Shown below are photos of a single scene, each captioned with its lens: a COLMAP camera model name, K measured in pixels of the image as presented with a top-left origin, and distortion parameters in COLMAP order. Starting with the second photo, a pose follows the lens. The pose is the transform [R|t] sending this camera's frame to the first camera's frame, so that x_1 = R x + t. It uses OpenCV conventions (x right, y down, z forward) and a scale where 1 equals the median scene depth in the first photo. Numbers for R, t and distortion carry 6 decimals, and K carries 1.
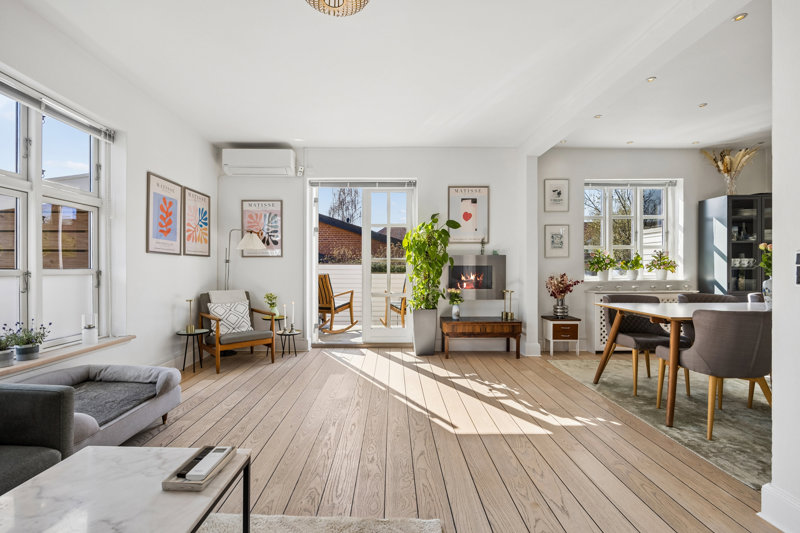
lens RADIAL K [[352.8, 0, 387.6], [0, 352.8, 265.3], [0, 0, 1]] dist [-0.000064, -0.000027]
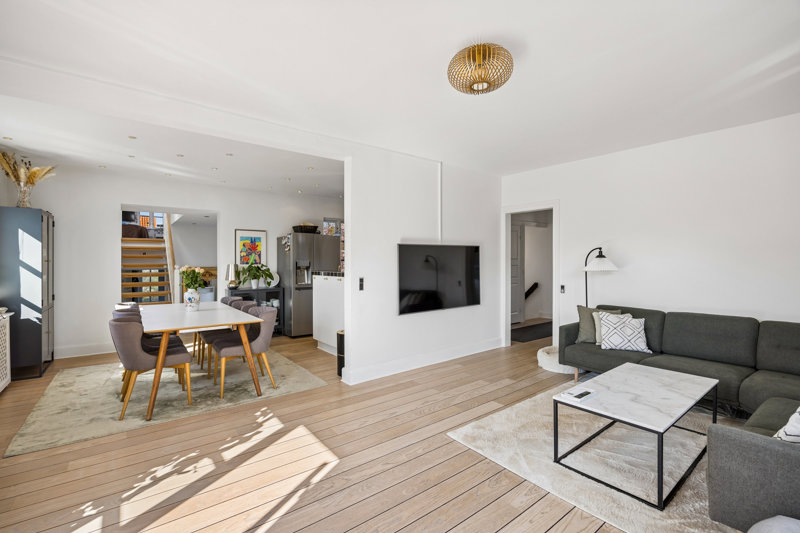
lens RADIAL K [[352.8, 0, 387.6], [0, 352.8, 265.3], [0, 0, 1]] dist [-0.000064, -0.000027]
pose [[-0.583385, -0.012144, 0.812105, -0.548902], [-0.005777, 0.999925, 0.010802, -0.084362], [-0.812176, 0.001610, -0.583411, 1.111960]]
